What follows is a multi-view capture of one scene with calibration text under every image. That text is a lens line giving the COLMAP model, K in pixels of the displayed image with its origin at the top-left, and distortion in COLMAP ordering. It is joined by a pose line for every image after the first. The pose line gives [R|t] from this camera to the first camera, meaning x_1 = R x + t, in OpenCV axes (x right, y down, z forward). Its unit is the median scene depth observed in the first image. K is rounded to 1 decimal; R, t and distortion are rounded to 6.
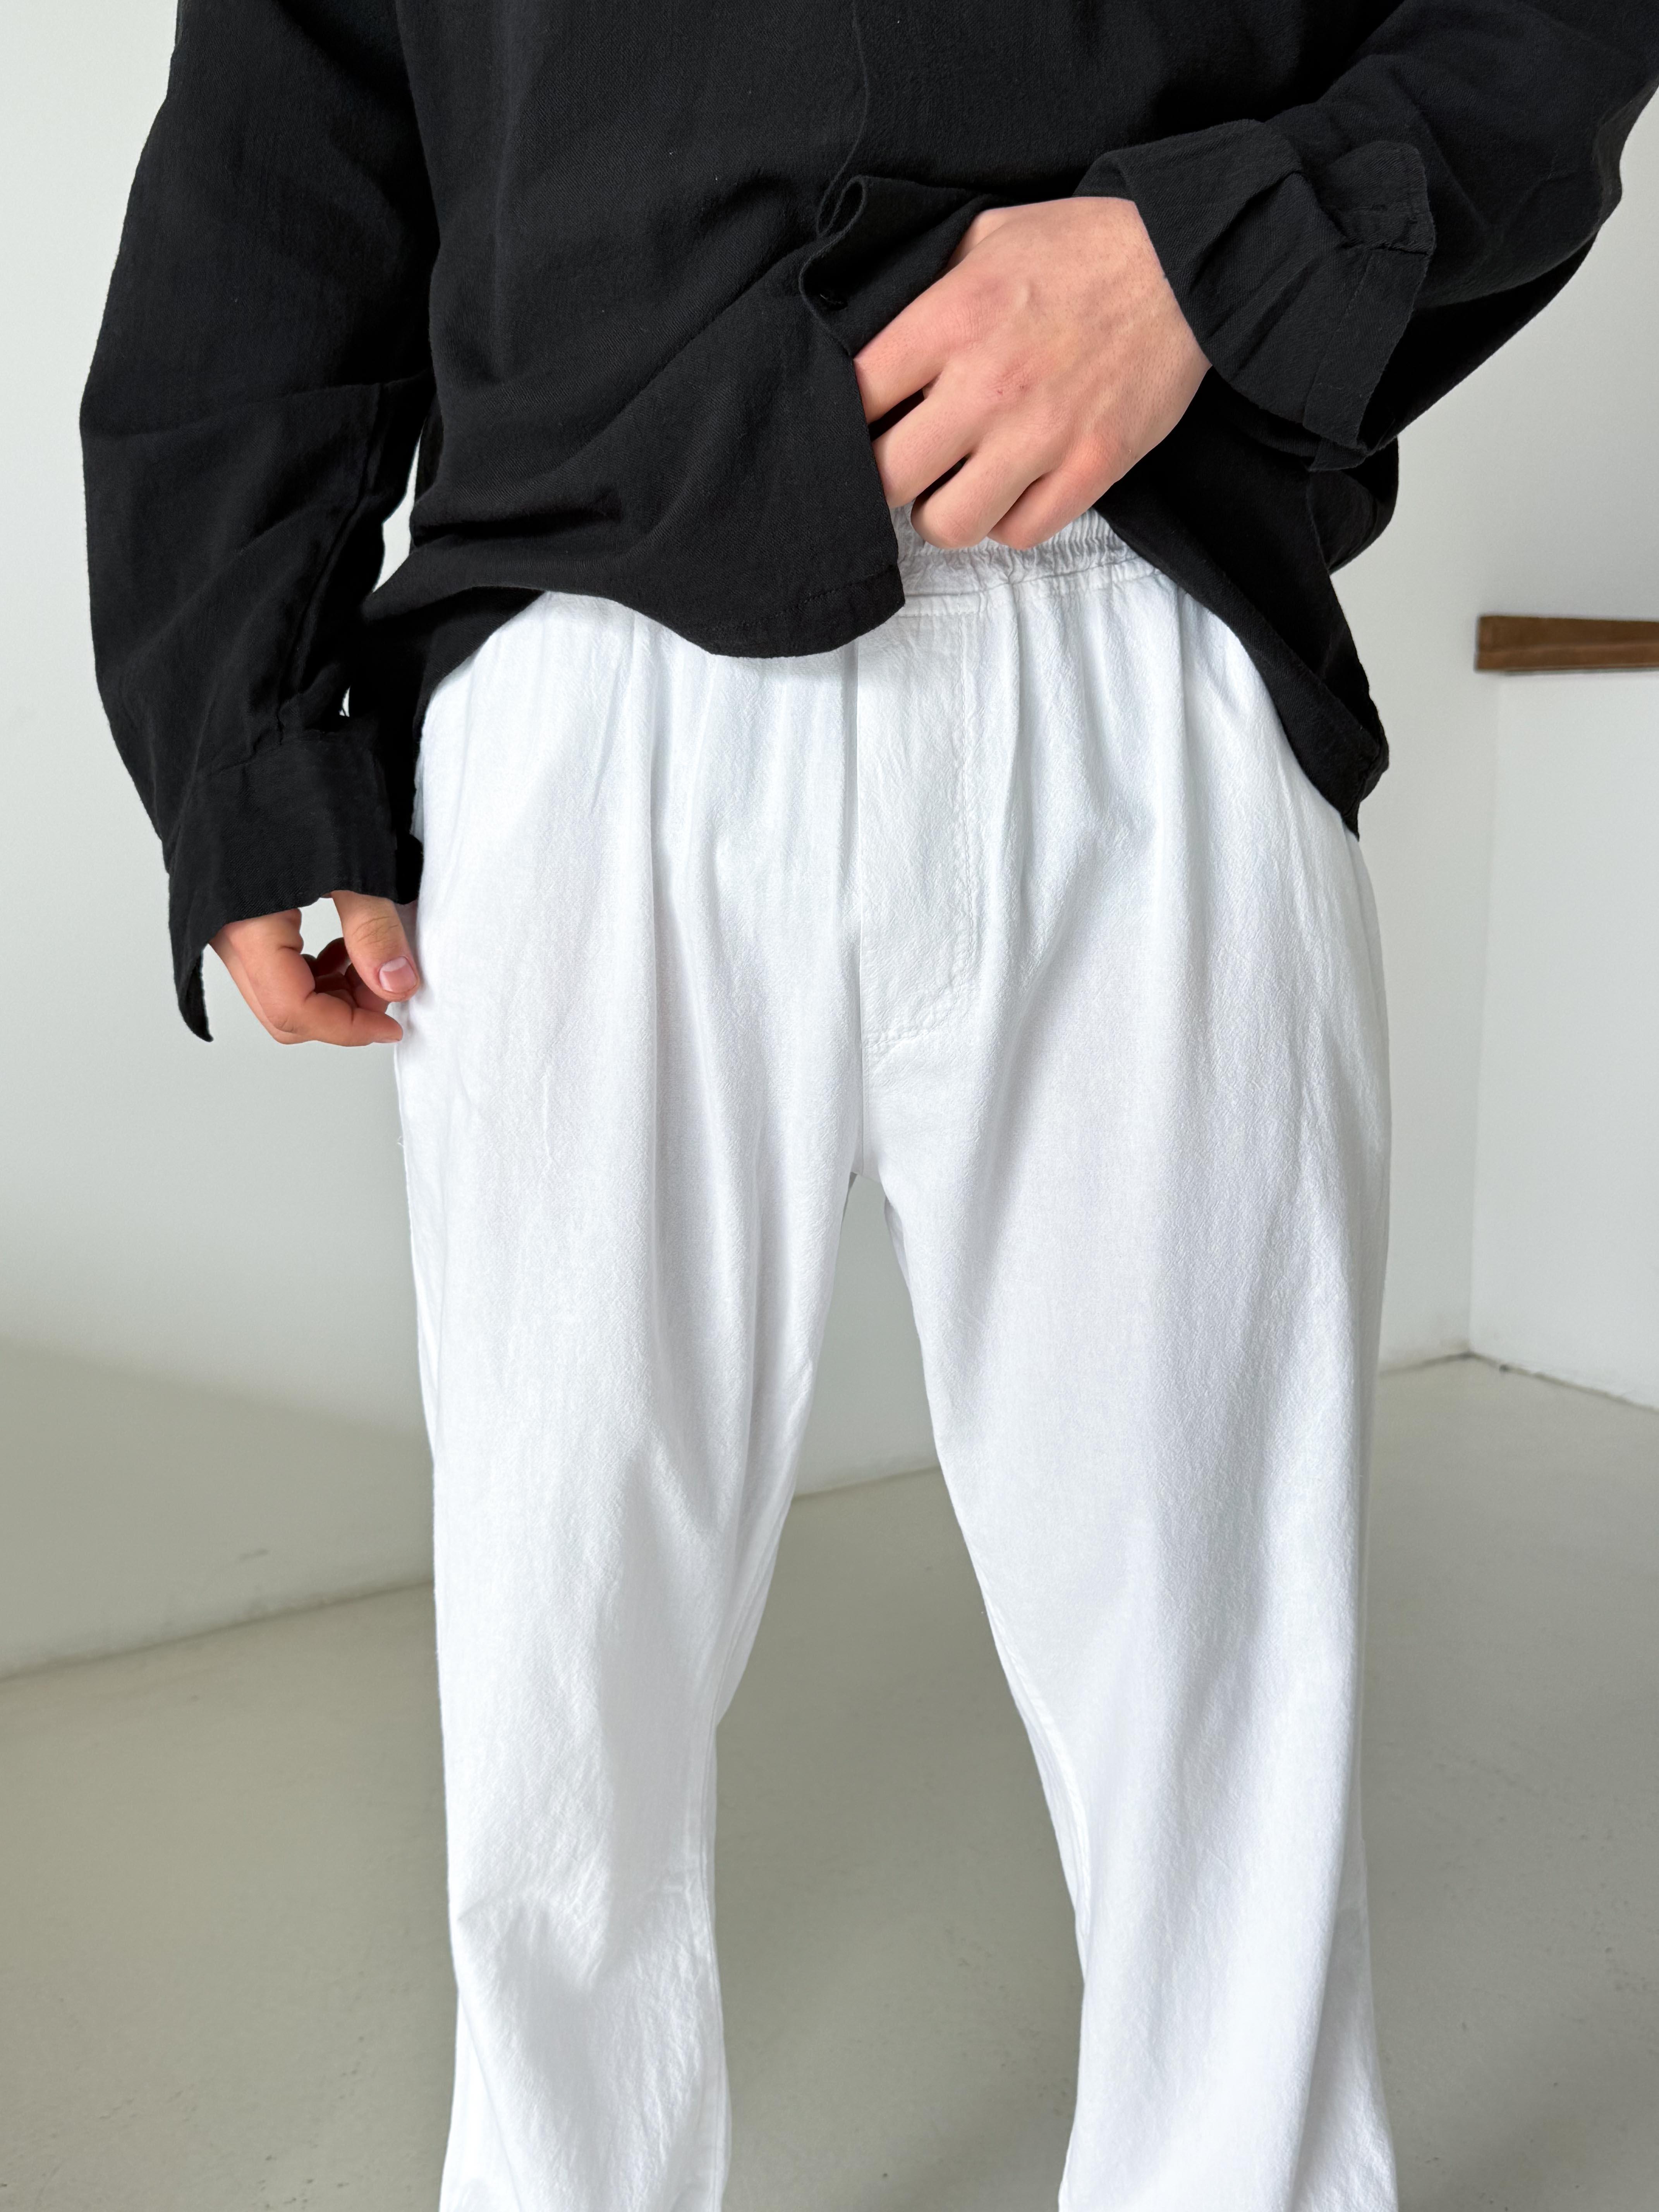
lens RADIAL K [[2243.7, 0, 833.1], [0, 2243.7, 1084.0], [0, 0, 1]] dist [0.107135, -0.240662]
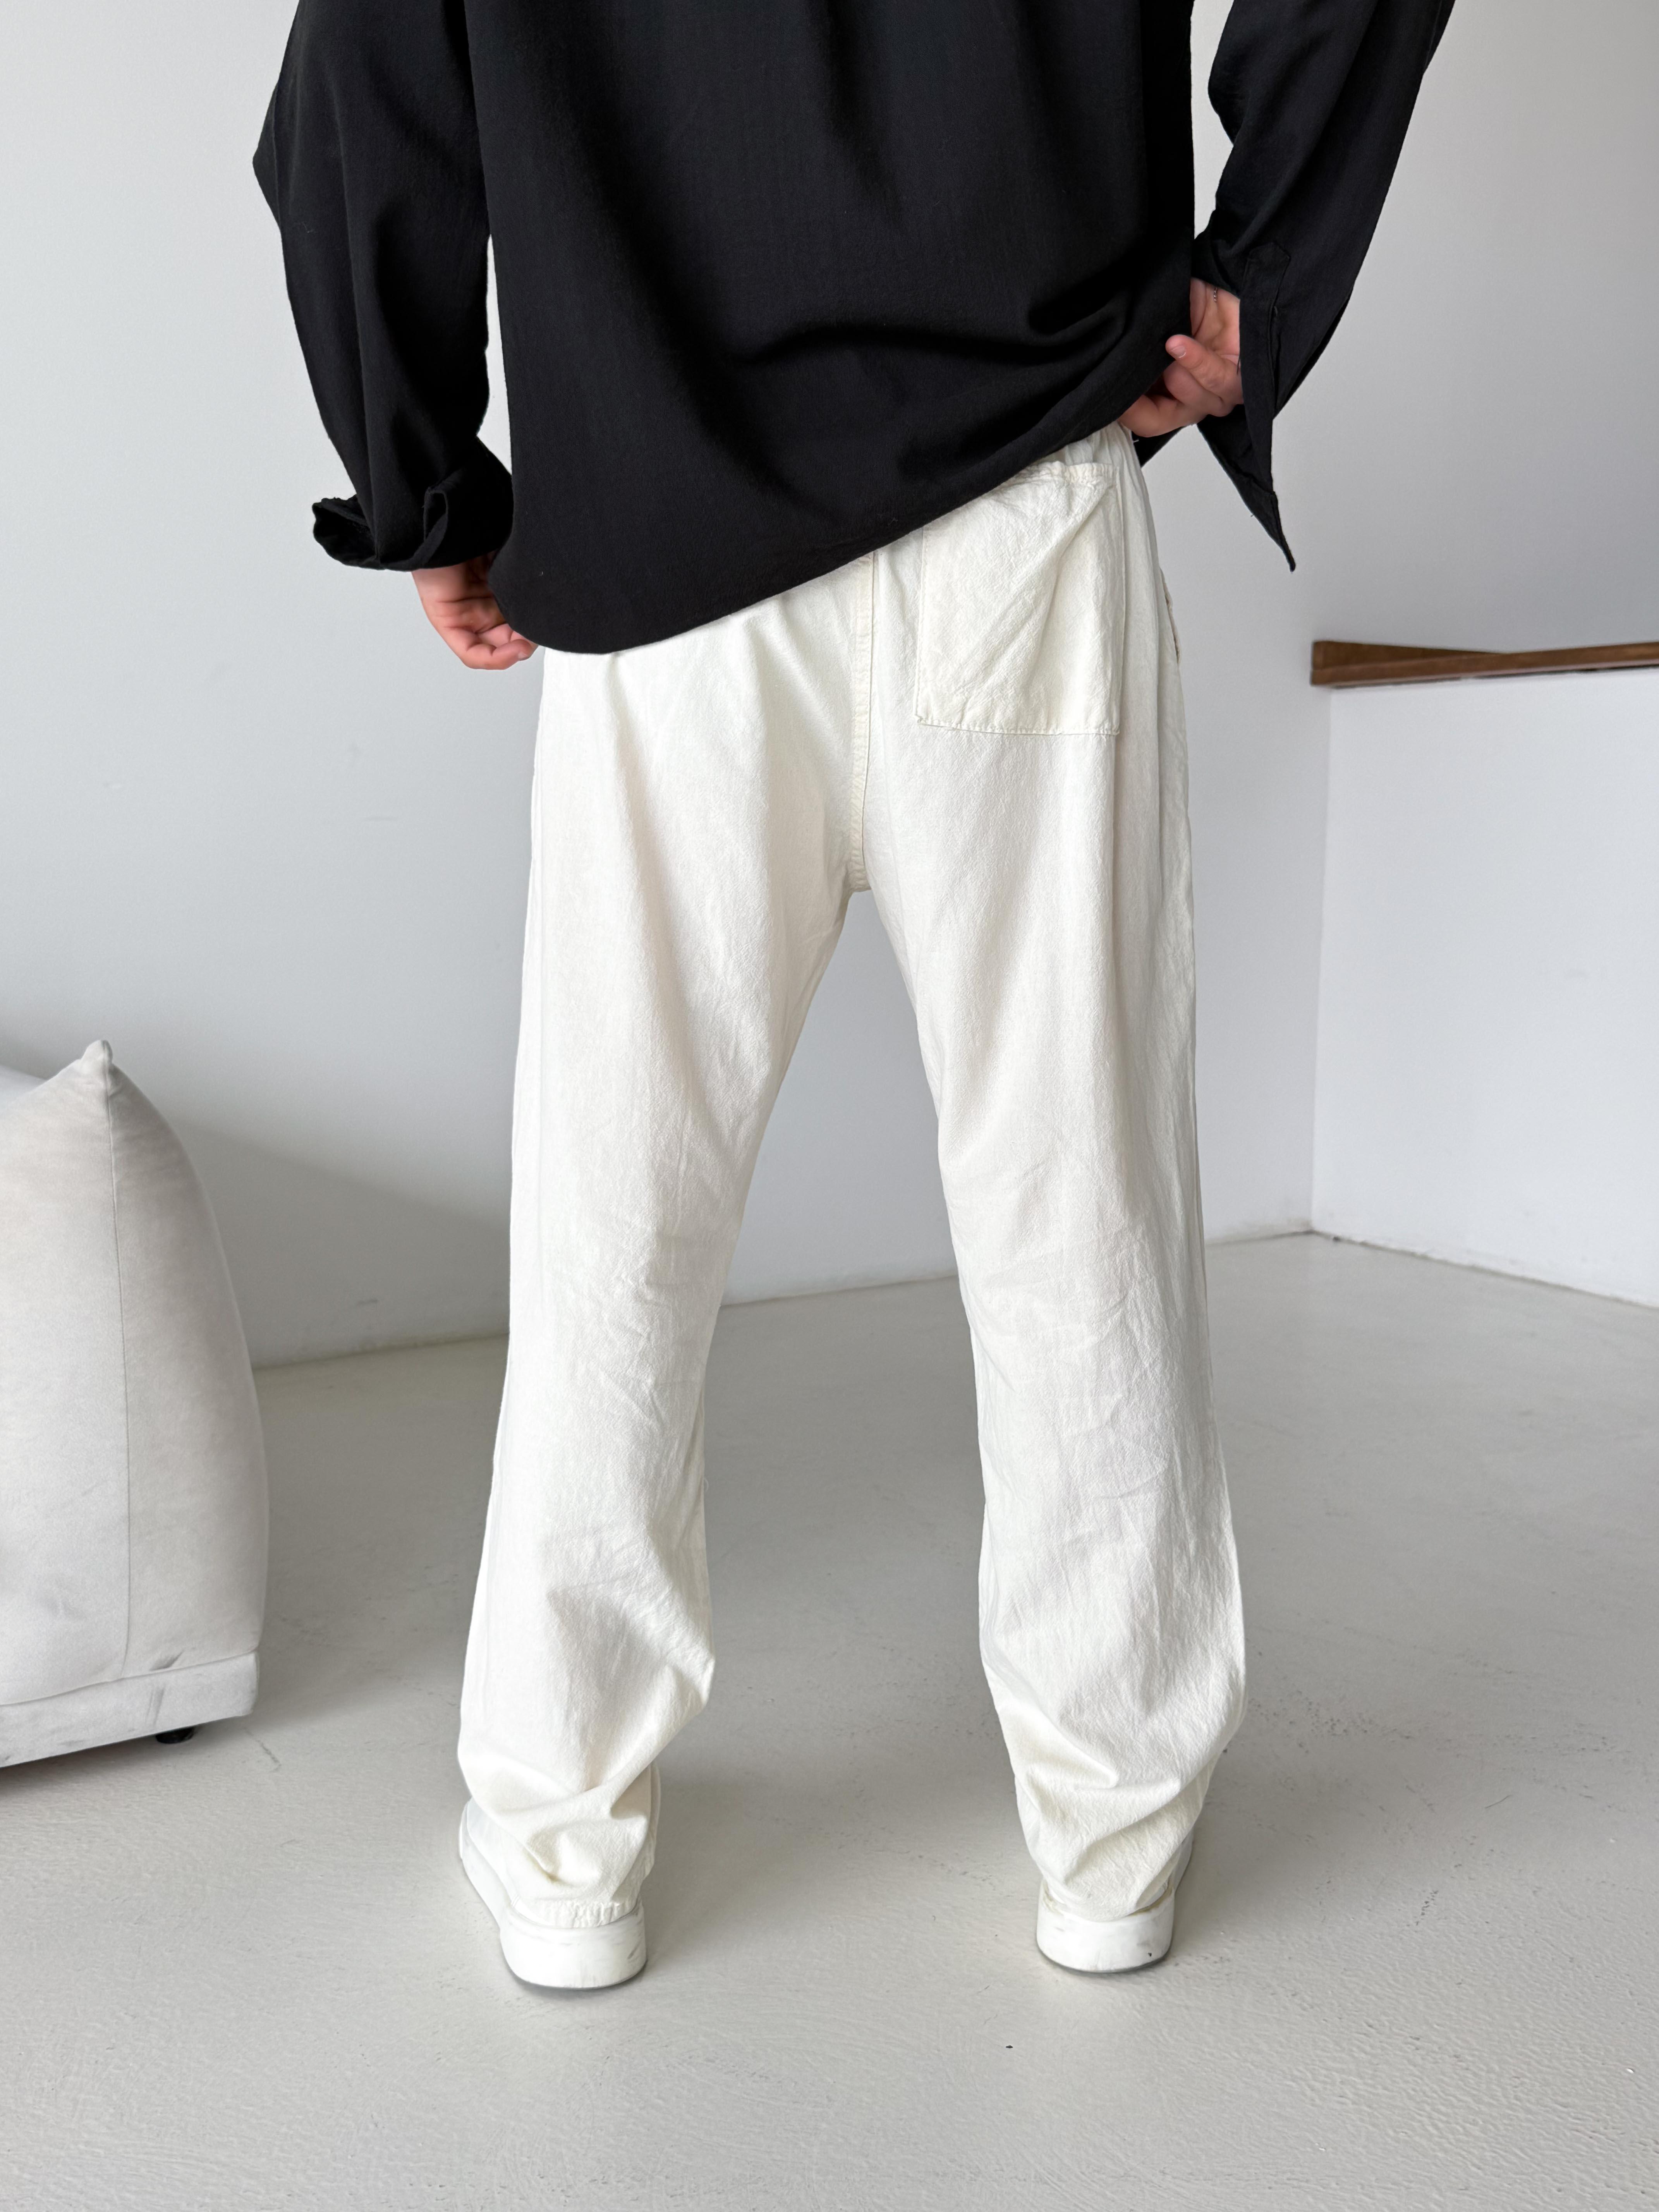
lens RADIAL K [[2231.1, 0, 848.8], [0, 2231.1, 1079.3], [0, 0, 1]] dist [0.120446, -0.248143]
pose [[0.999775, 0.008719, 0.019362, 0.001741], [-0.007893, 0.999073, -0.042325, 0.096151], [-0.019713, 0.042162, 0.998916, -0.250983]]
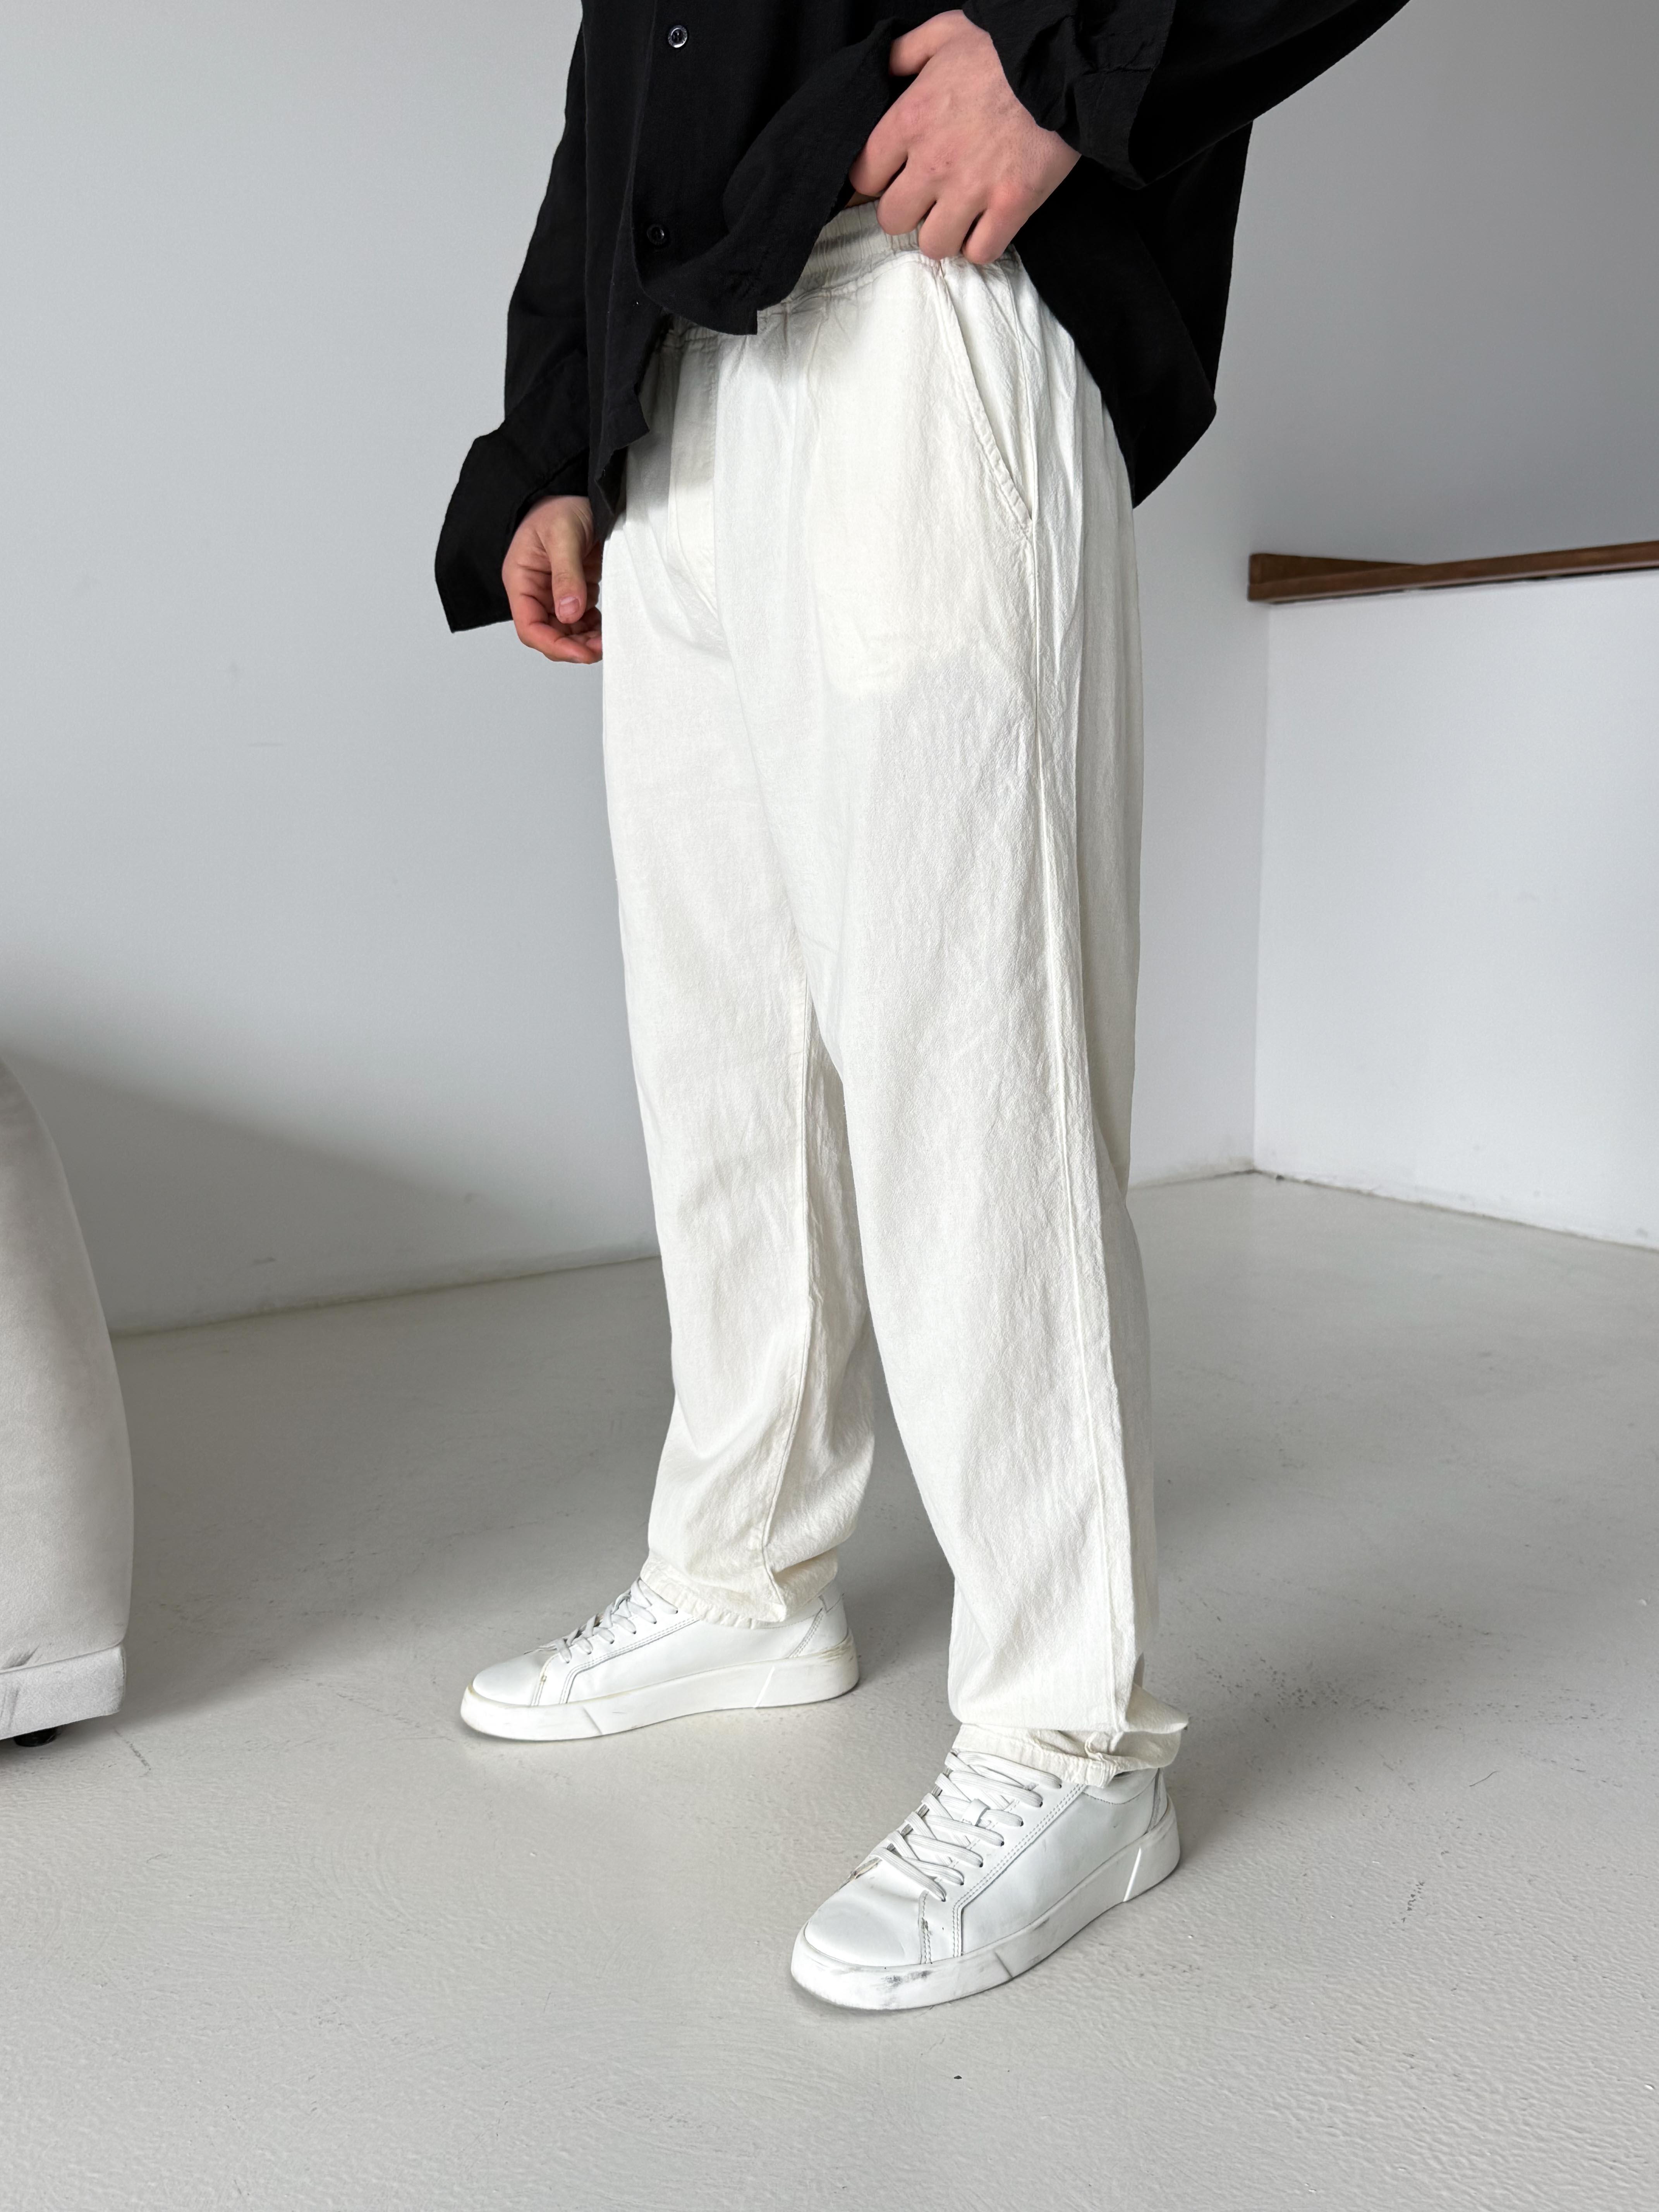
lens RADIAL K [[2226.5, 0, 824.3], [0, 2226.5, 1092.1], [0, 0, 1]] dist [0.119240, -0.251111]
pose [[0.999171, -0.007987, 0.039930, 0.005687], [0.008592, 0.999850, -0.015018, 0.100033], [-0.039804, 0.015348, 0.999090, -0.197120]]
